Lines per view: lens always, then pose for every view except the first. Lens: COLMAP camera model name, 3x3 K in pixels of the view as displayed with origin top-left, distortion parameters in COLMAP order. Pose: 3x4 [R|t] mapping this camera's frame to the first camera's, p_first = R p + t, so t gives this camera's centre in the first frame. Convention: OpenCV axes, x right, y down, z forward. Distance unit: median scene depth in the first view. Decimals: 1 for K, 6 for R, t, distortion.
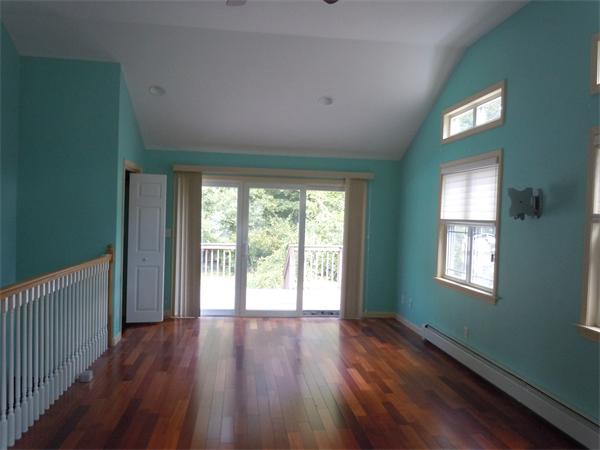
lens RADIAL K [[499.0, 0, 300.0], [0, 499.0, 225.0], [0, 0, 1]] dist [-0.006201, -0.008688]
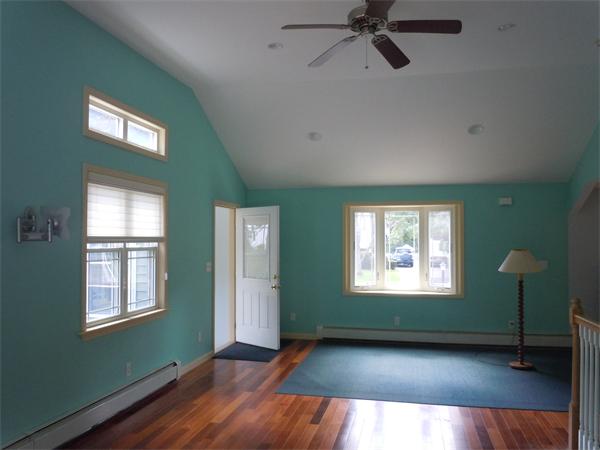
lens RADIAL K [[499.0, 0, 300.0], [0, 499.0, 225.0], [0, 0, 1]] dist [-0.006201, -0.008688]
pose [[-0.941873, -0.021329, 0.335293, -0.239303], [-0.022935, 0.999737, -0.000833, -0.049875], [-0.335186, -0.008475, -0.942114, 1.663872]]
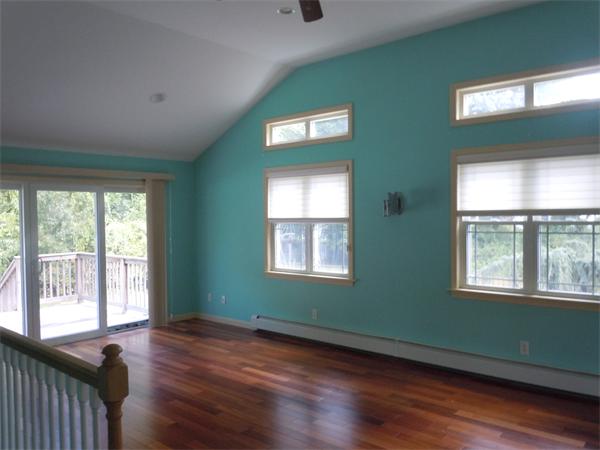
lens RADIAL K [[499.0, 0, 300.0], [0, 499.0, 225.0], [0, 0, 1]] dist [-0.006201, -0.008688]
pose [[0.742583, -0.054117, 0.667564, -0.434060], [0.048128, 0.998465, 0.027405, -0.025553], [-0.668022, 0.011778, 0.744048, 0.141856]]
